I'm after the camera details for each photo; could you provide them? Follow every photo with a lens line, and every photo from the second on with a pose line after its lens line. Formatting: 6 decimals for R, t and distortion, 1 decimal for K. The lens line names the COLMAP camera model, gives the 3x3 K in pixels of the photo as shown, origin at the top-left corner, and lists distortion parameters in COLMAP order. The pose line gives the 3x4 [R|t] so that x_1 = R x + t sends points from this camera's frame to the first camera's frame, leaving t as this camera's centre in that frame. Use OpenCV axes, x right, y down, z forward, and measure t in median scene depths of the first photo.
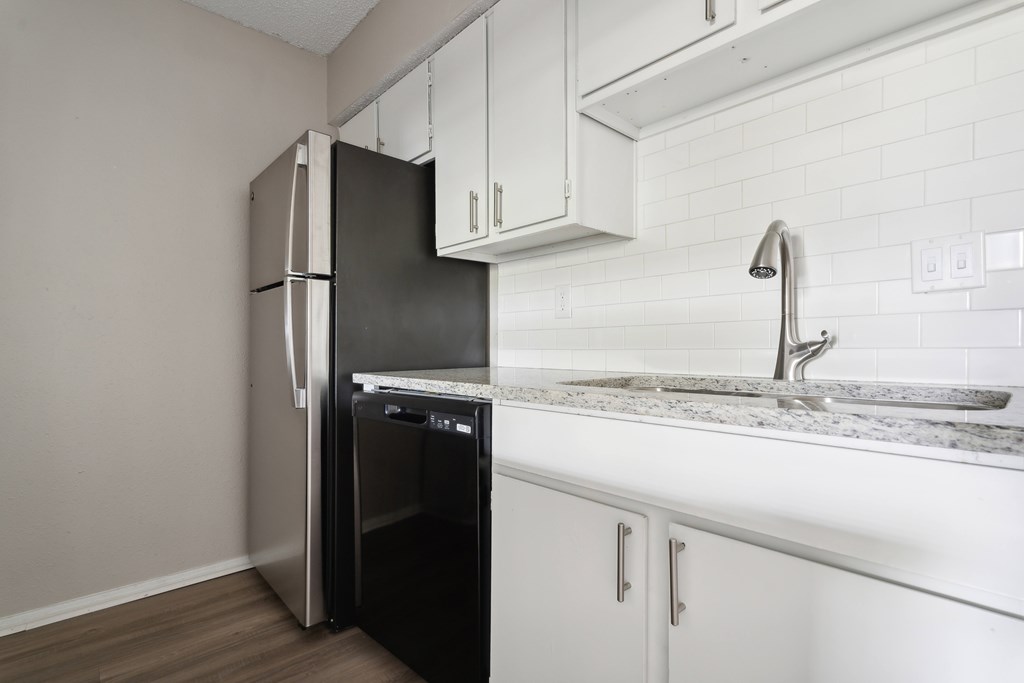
lens RADIAL K [[485.5, 0, 508.5], [0, 485.5, 357.4], [0, 0, 1]] dist [0.000773, 0.000388]
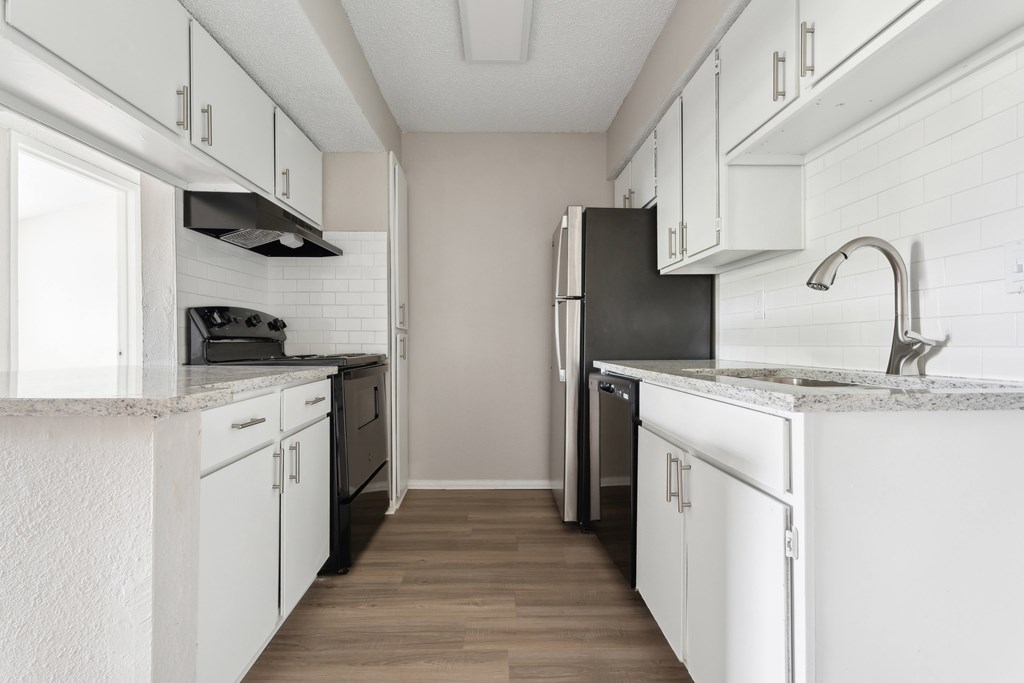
lens RADIAL K [[491.5, 0, 512.0], [0, 491.5, 341.5], [0, 0, 1]] dist [-0.001247, -0.000156]
pose [[0.756930, 0.000361, -0.653496, 0.488765], [-0.013275, 0.999802, -0.014824, -0.000813], [0.653361, 0.019896, 0.756785, -0.318533]]
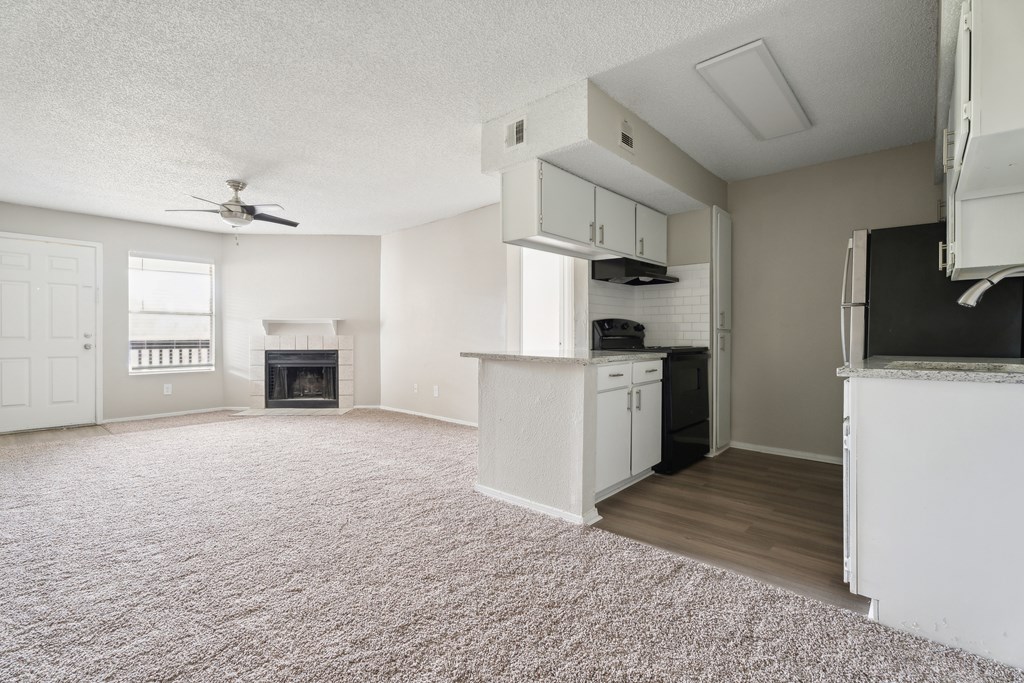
lens RADIAL K [[468.9, 0, 512.0], [0, 468.9, 341.5], [0, 0, 1]] dist [0.001080, 0.000176]
pose [[0.106201, 0.014764, -0.994235, 1.316444], [-0.022947, 0.999660, 0.012394, -0.011113], [0.994080, 0.021498, 0.106503, -0.558652]]
